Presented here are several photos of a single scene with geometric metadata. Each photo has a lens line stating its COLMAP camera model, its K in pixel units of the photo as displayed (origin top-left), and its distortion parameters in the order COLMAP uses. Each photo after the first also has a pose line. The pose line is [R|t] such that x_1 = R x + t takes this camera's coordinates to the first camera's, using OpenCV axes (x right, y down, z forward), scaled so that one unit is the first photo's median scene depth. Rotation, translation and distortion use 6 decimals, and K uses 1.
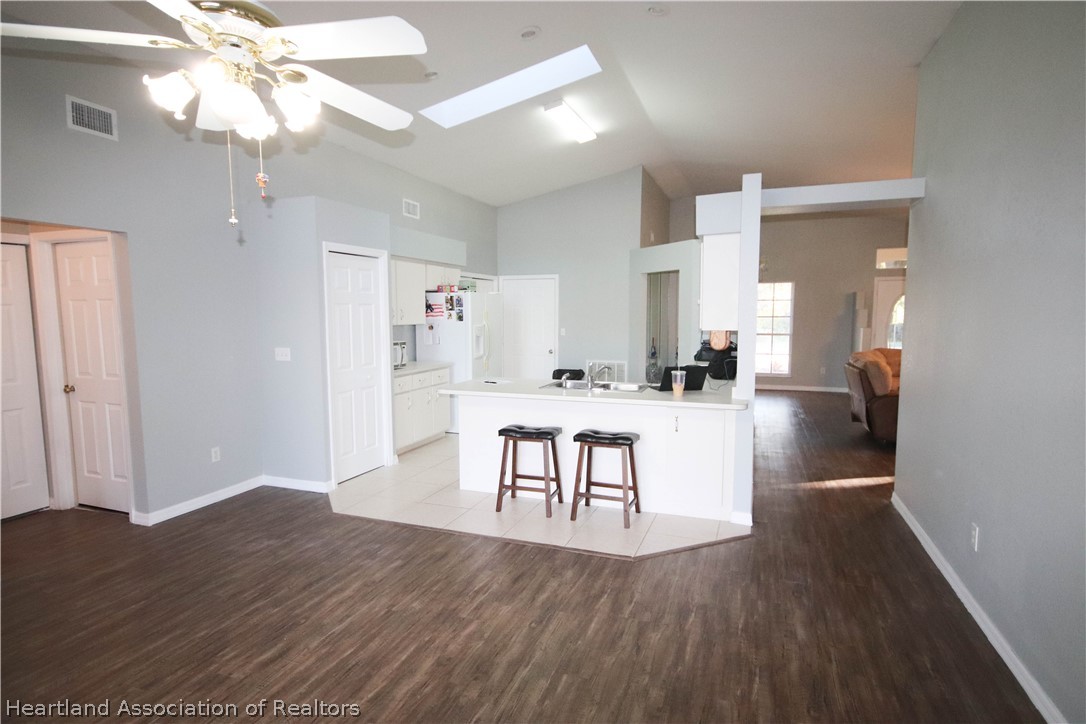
lens RADIAL K [[577.0, 0, 537.7], [0, 577.0, 369.2], [0, 0, 1]] dist [0.004179, -0.000097]
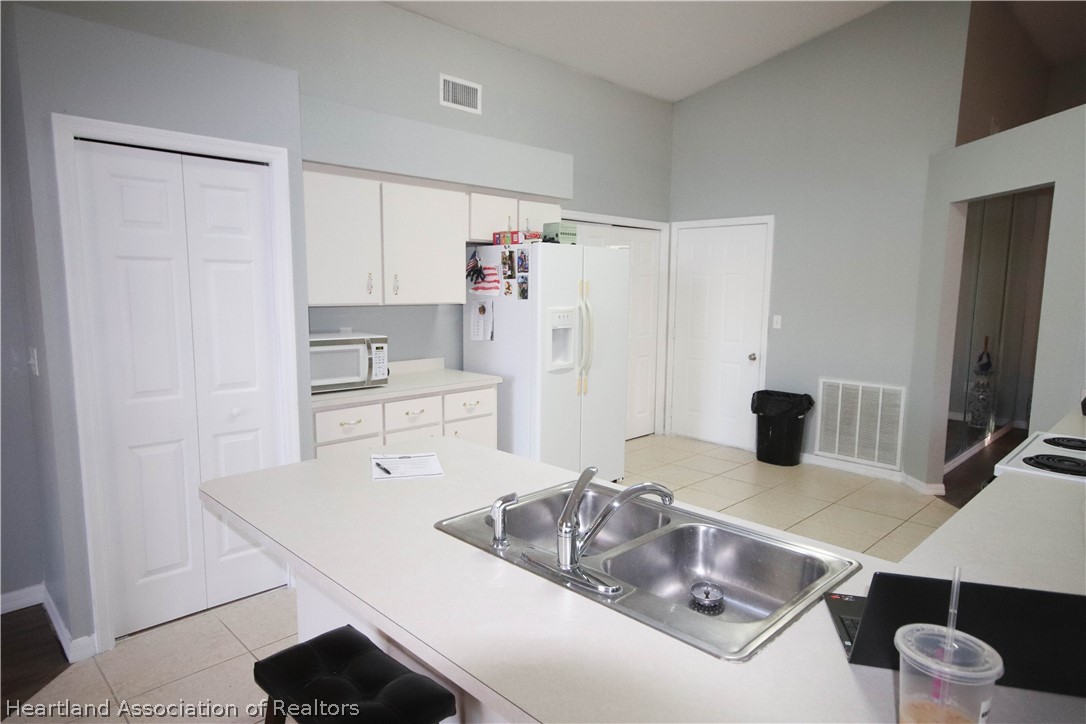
lens RADIAL K [[650.3, 0, 540.3], [0, 650.3, 366.4], [0, 0, 1]] dist [-0.001877, 0.025043]
pose [[0.908369, 0.061523, -0.413620, 0.181925], [-0.051511, 0.998047, 0.035326, -0.063181], [0.414985, -0.010783, 0.909764, 0.670378]]
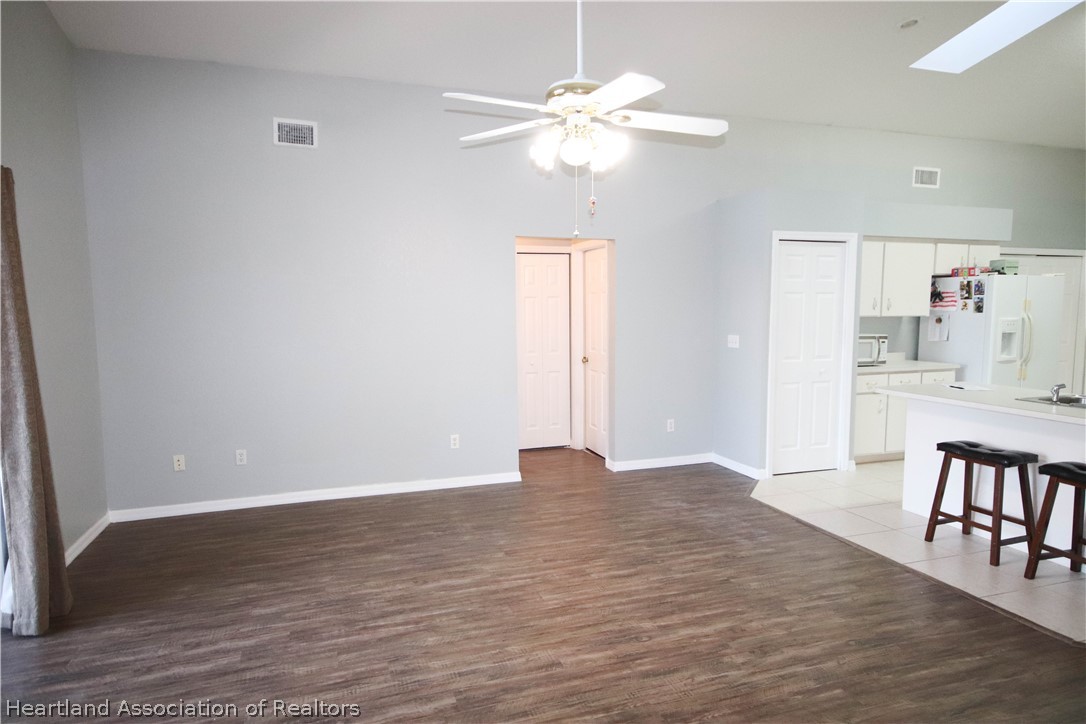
lens RADIAL K [[650.3, 0, 540.3], [0, 650.3, 366.4], [0, 0, 1]] dist [-0.001877, 0.025043]
pose [[0.631790, 0.072083, -0.771780, 0.255437], [-0.075999, 0.996630, 0.030870, 0.009756], [0.771405, 0.039151, 0.635139, -0.025192]]
